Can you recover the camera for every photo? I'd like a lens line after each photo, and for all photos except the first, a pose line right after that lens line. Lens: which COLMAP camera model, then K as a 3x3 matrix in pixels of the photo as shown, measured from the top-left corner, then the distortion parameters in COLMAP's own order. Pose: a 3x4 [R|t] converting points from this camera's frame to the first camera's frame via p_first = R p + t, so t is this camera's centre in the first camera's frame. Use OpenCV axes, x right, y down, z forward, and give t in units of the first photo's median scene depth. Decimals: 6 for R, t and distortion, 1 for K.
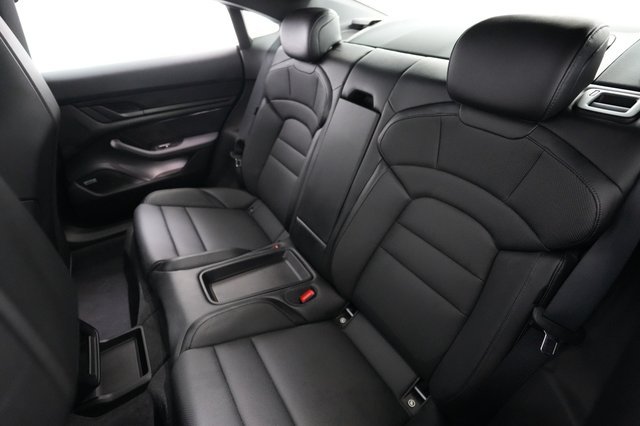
lens RADIAL K [[303.1, 0, 320.0], [0, 303.1, 213.0], [0, 0, 1]] dist [-0.001296, -0.000182]
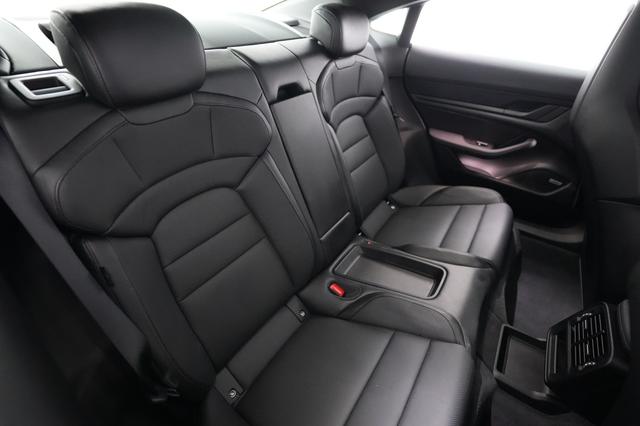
lens RADIAL K [[303.1, 0, 320.0], [0, 303.1, 213.0], [0, 0, 1]] dist [-0.001296, -0.000182]
pose [[-0.390965, -0.541968, 0.743920, -0.693216], [0.512341, 0.543306, 0.665075, -0.619613], [-0.764626, 0.641162, 0.065259, 0.900549]]
